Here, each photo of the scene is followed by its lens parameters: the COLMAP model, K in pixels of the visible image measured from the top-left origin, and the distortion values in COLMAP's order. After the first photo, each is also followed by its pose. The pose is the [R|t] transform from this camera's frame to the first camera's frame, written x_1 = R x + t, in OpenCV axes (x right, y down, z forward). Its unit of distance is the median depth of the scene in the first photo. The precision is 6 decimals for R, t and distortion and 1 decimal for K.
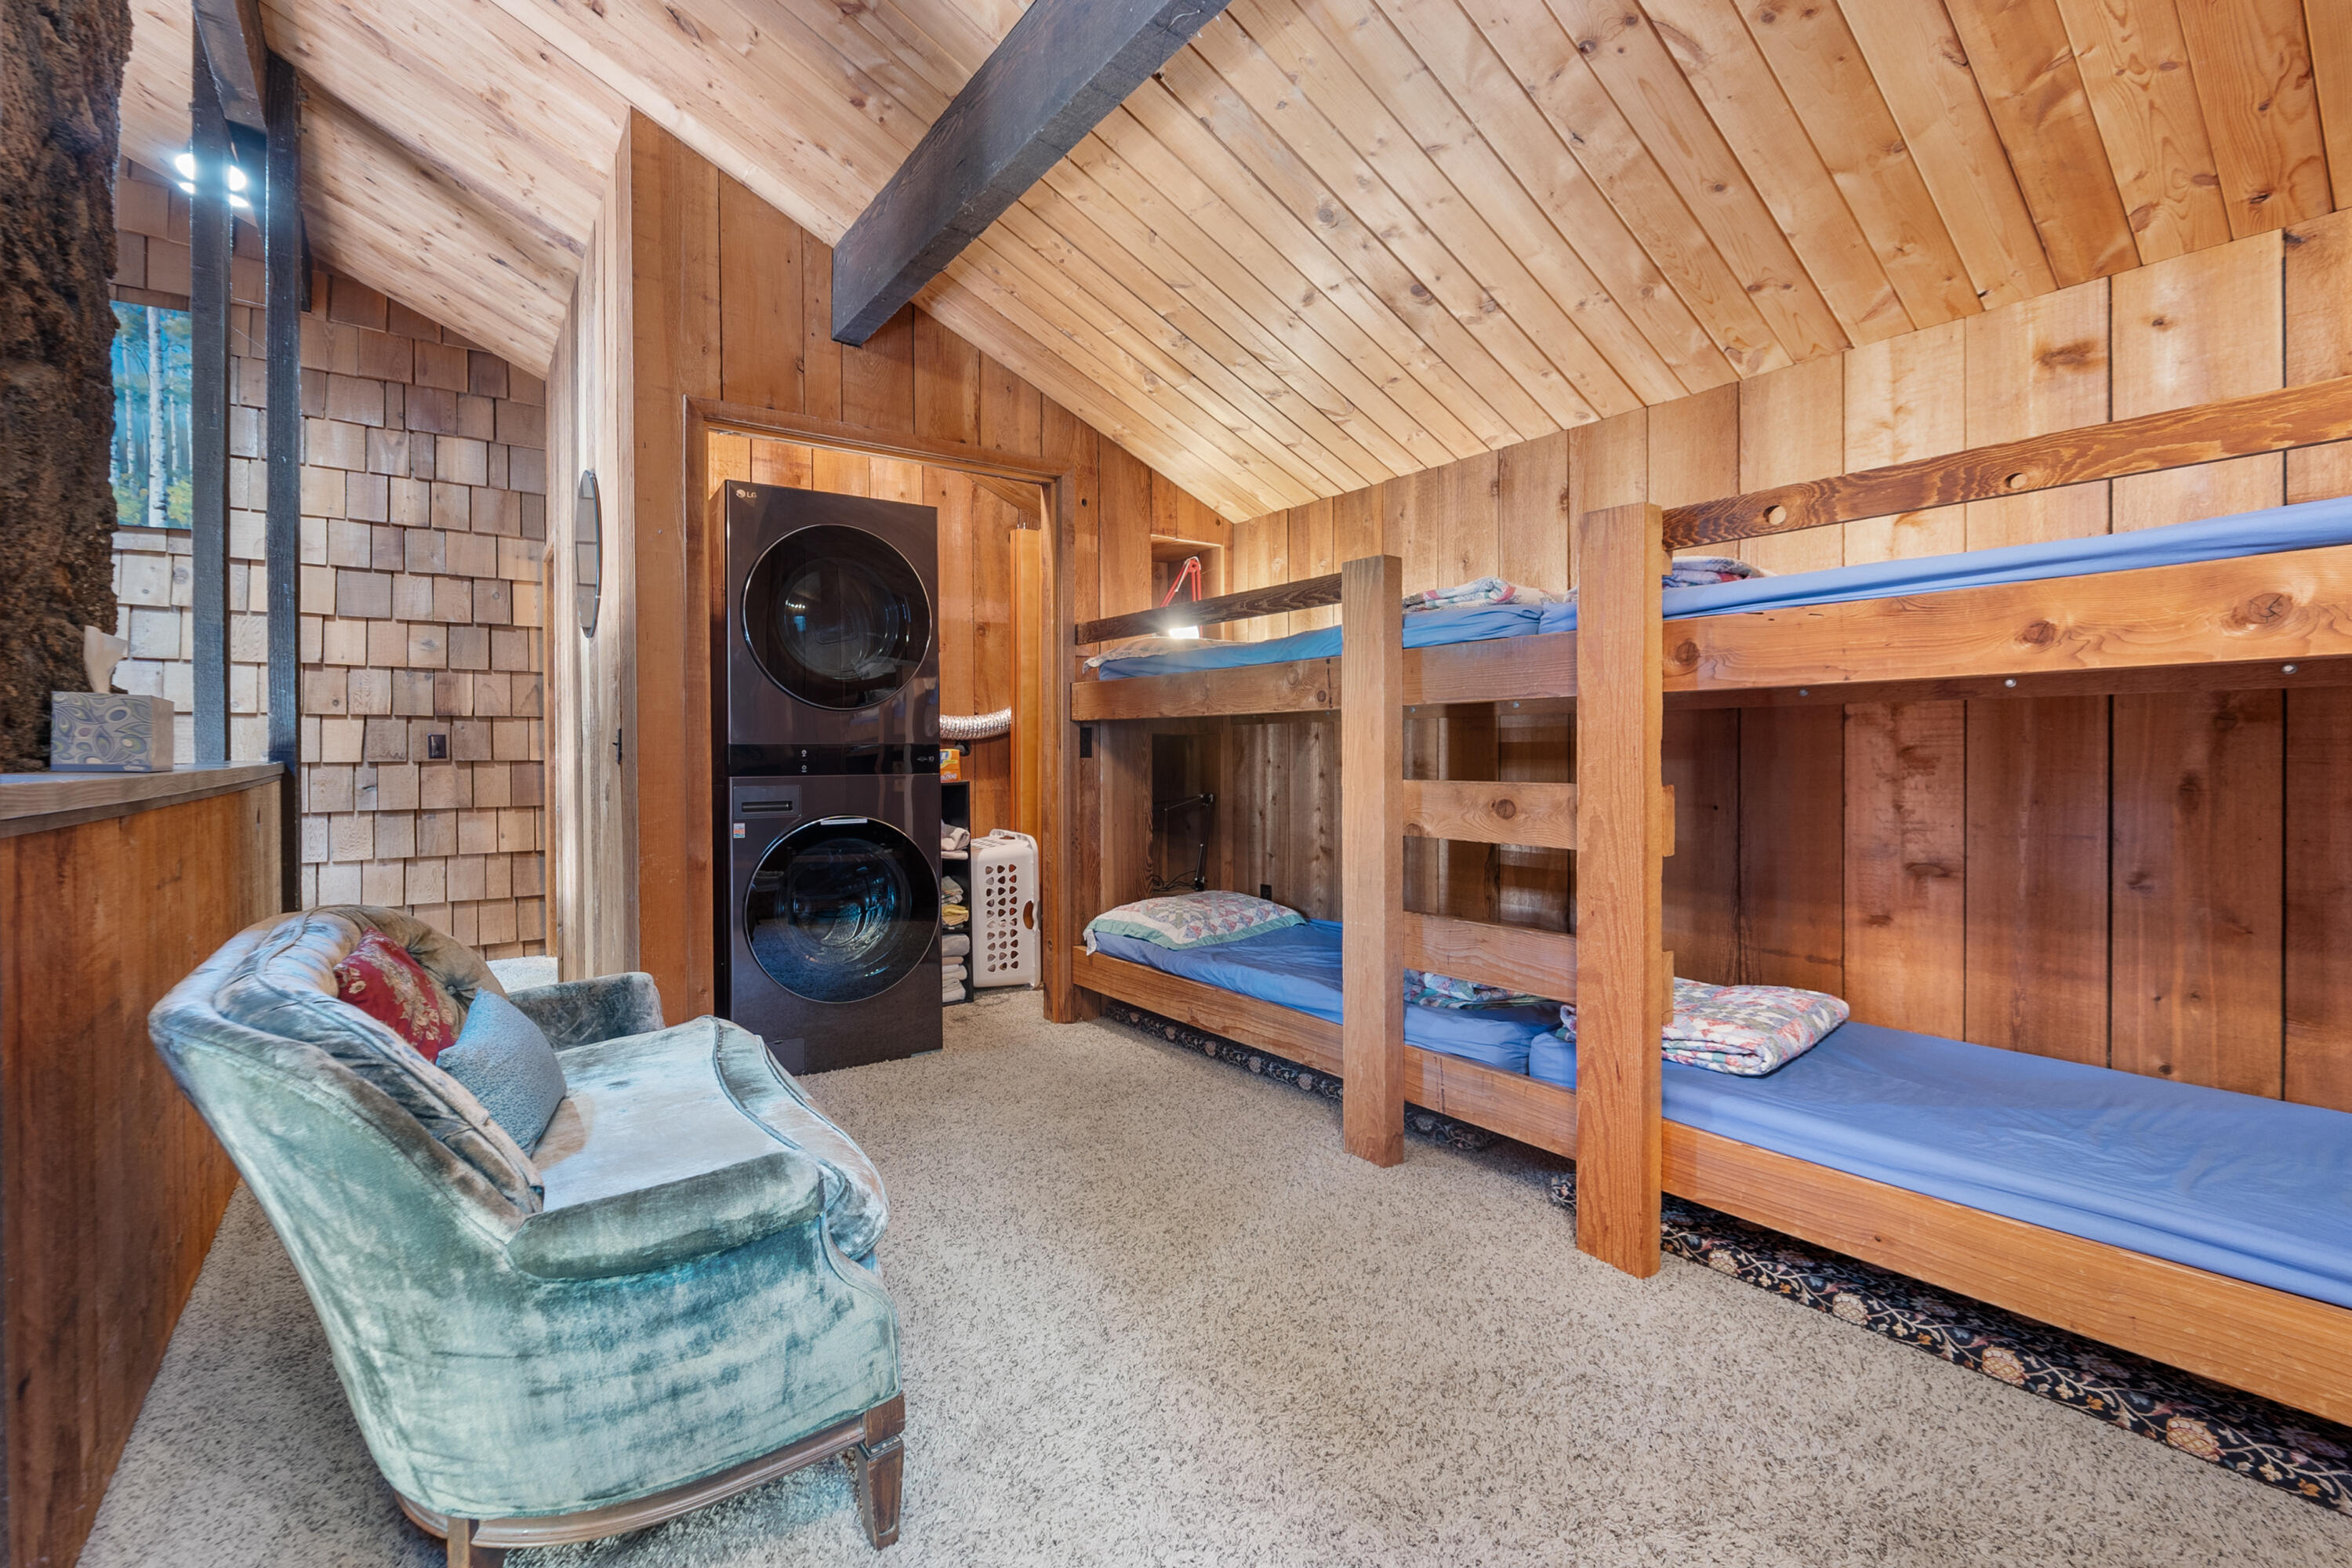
lens RADIAL K [[1022.5, 0, 1173.6], [0, 1022.5, 766.6], [0, 0, 1]] dist [-0.007119, -0.001090]
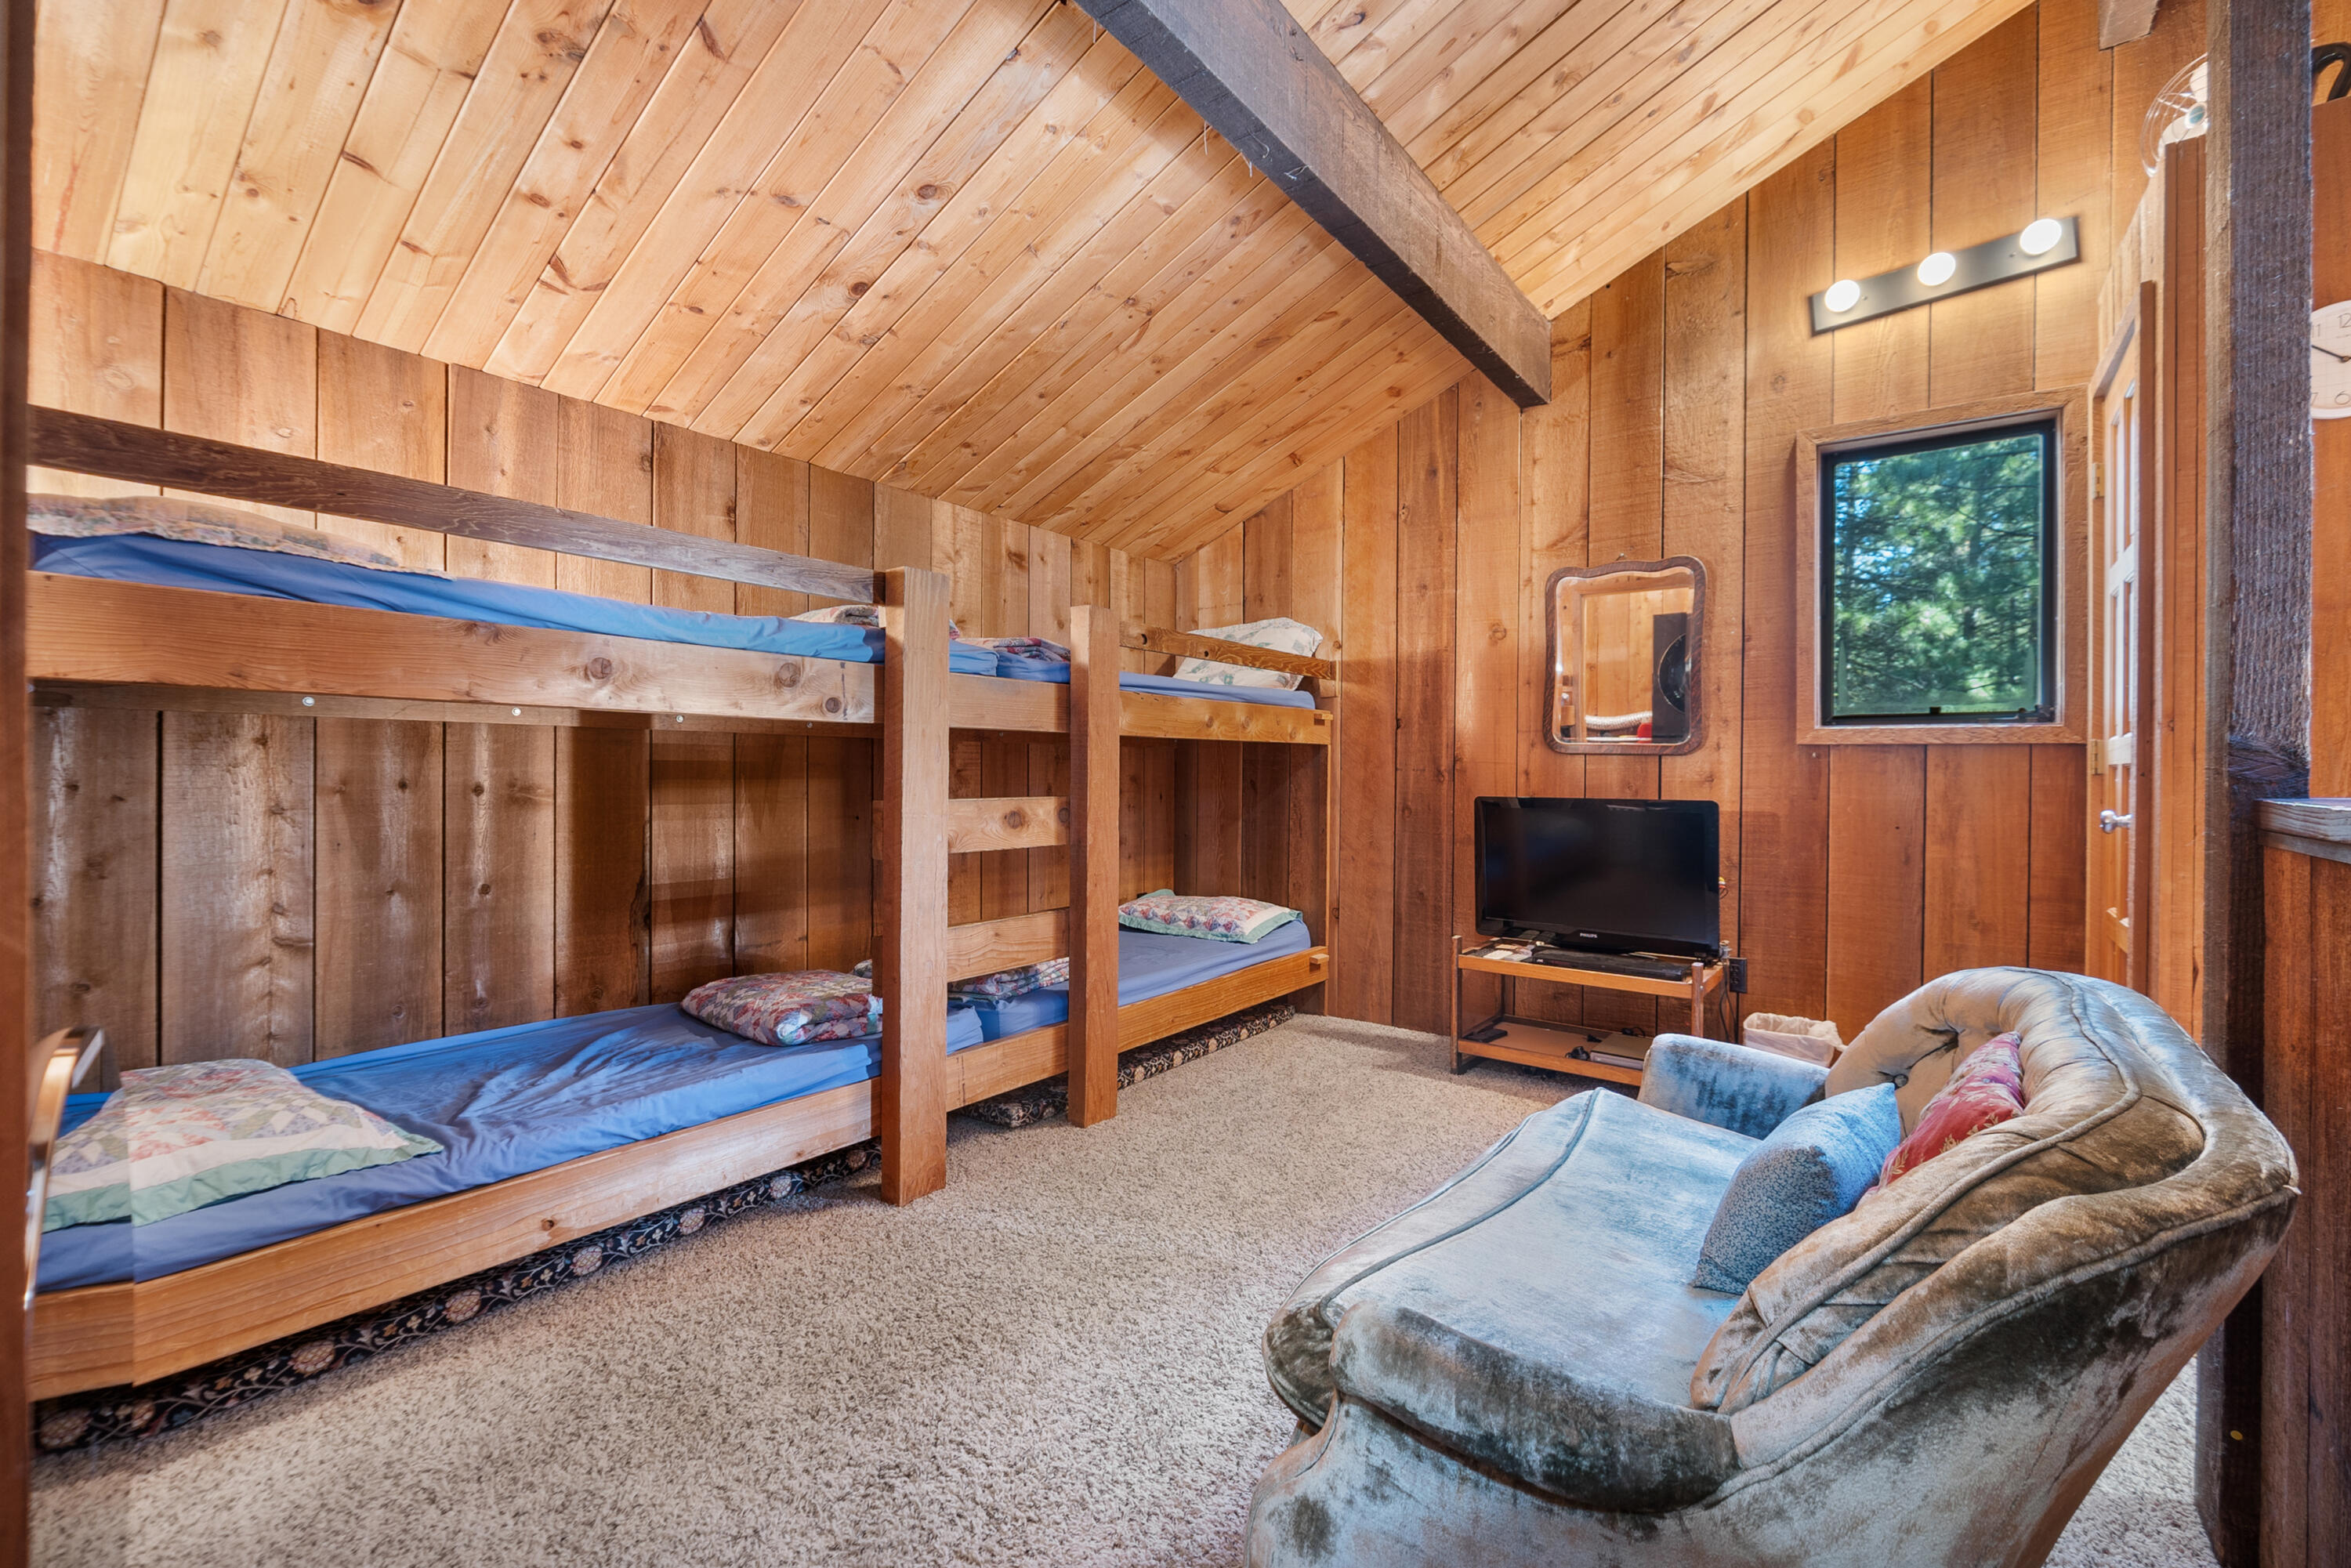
lens RADIAL K [[1022.0, 0, 1174.4], [0, 1022.0, 773.0], [0, 0, 1]] dist [-0.007119, -0.001090]
pose [[-0.304777, 0.001784, 0.952422, -0.866043], [0.009536, 0.999954, 0.001178, -0.013208], [-0.952376, 0.009441, -0.304780, 1.151621]]
